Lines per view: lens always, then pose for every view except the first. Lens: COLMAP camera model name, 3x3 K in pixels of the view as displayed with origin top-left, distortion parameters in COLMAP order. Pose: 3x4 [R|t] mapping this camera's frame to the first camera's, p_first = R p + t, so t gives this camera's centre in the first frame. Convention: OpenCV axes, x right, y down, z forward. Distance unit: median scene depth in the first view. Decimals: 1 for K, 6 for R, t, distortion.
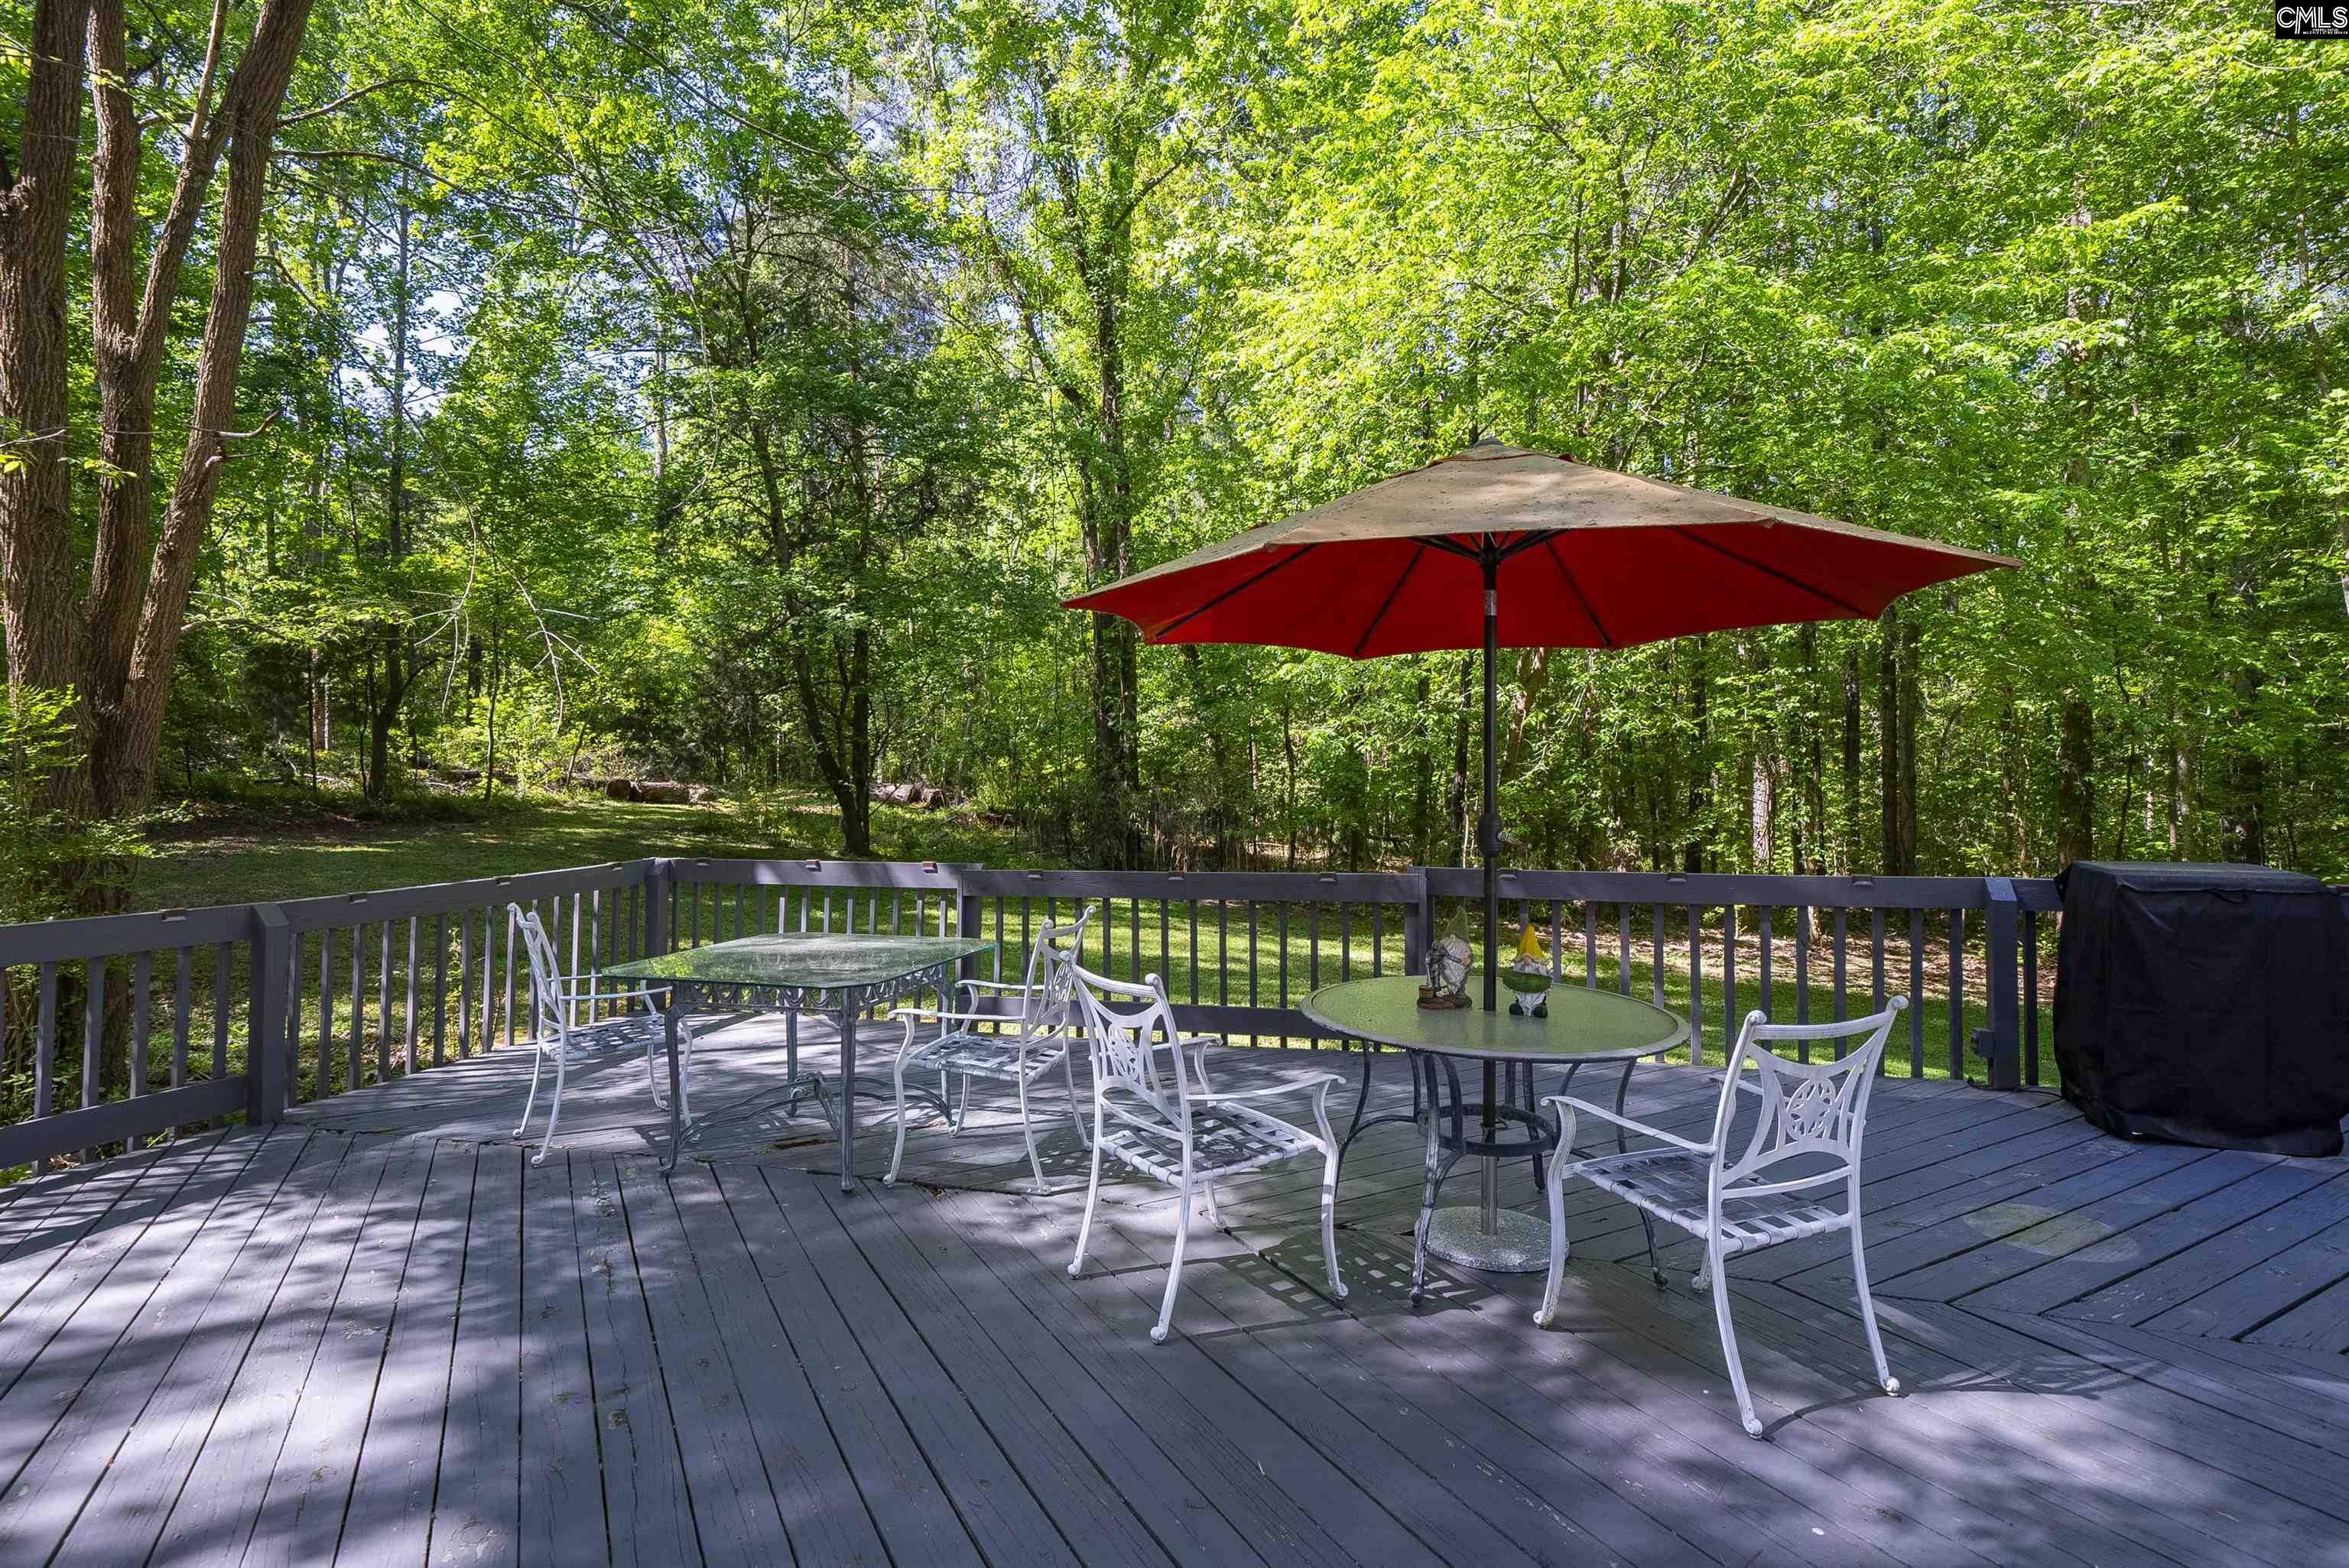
lens RADIAL K [[1184.3, 0, 1174.5], [0, 1184.3, 784.0], [0, 0, 1]] dist [0.009128, 0.000131]
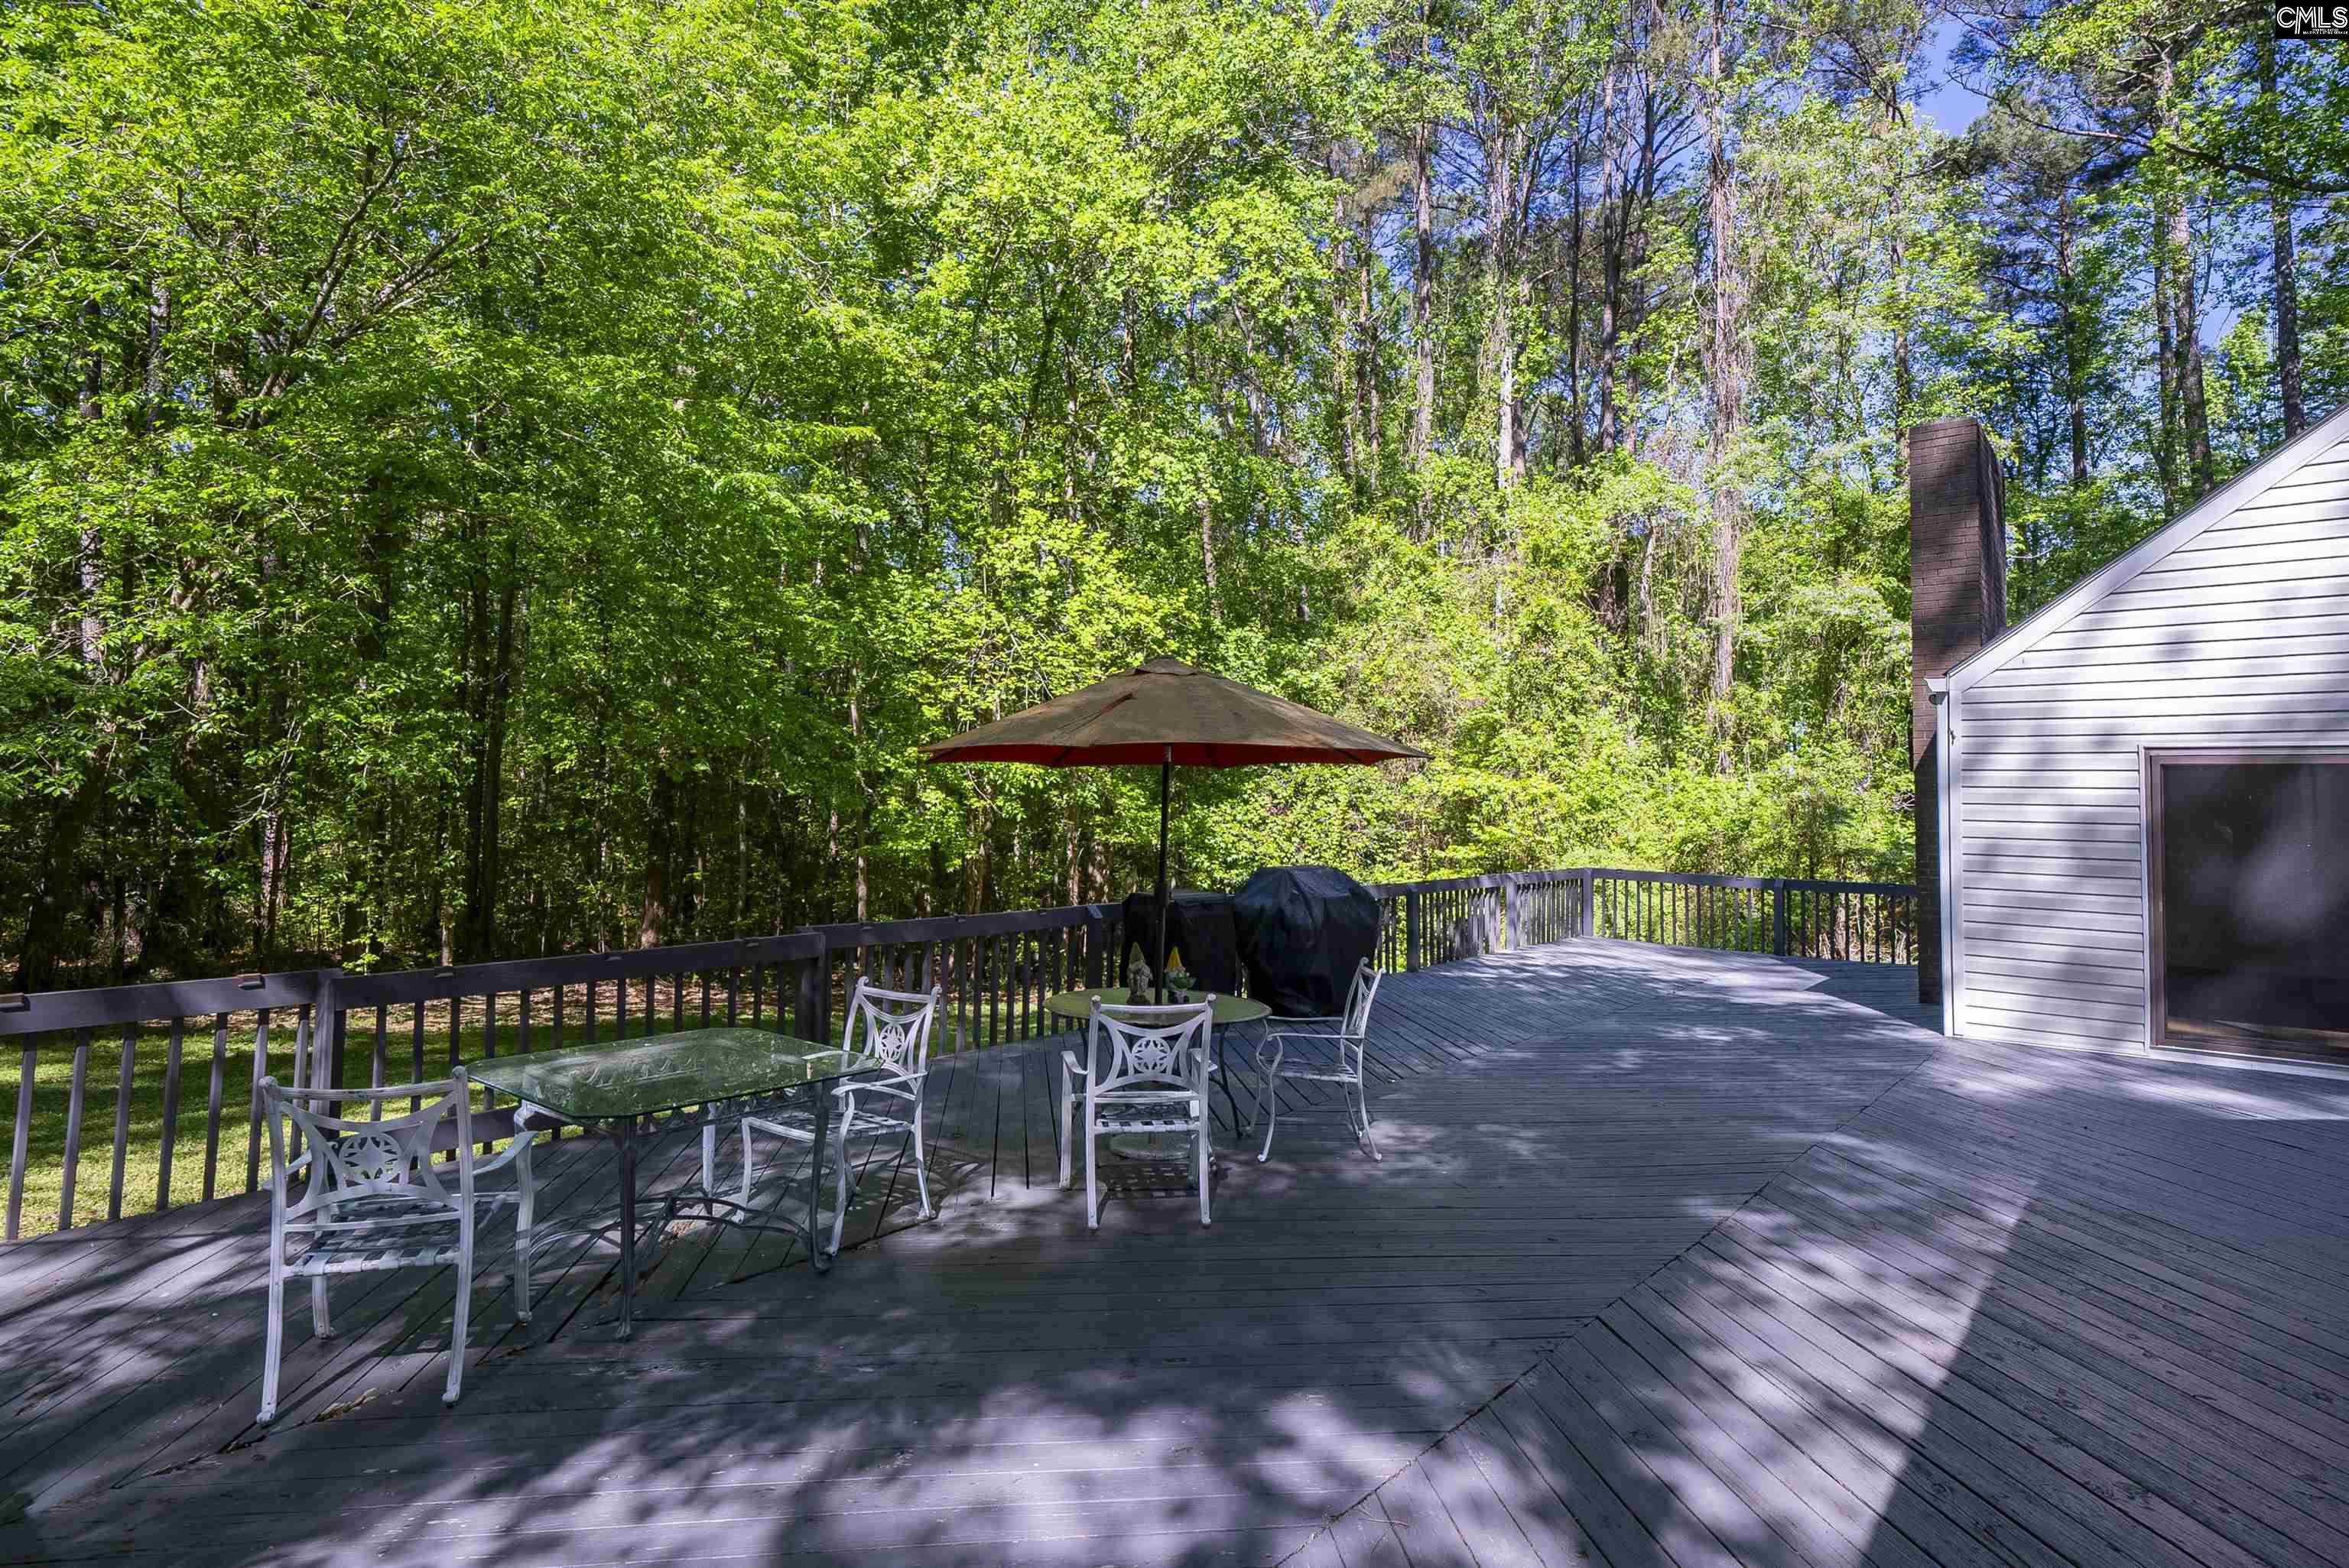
lens RADIAL K [[1215.9, 0, 1174.5], [0, 1215.9, 784.0], [0, 0, 1]] dist [-0.000205, 0.000133]
pose [[0.383116, 0.031567, 0.923161, -1.260866], [-0.004668, 0.999469, -0.032239, -0.057541], [-0.923689, 0.008042, 0.383060, 0.325203]]
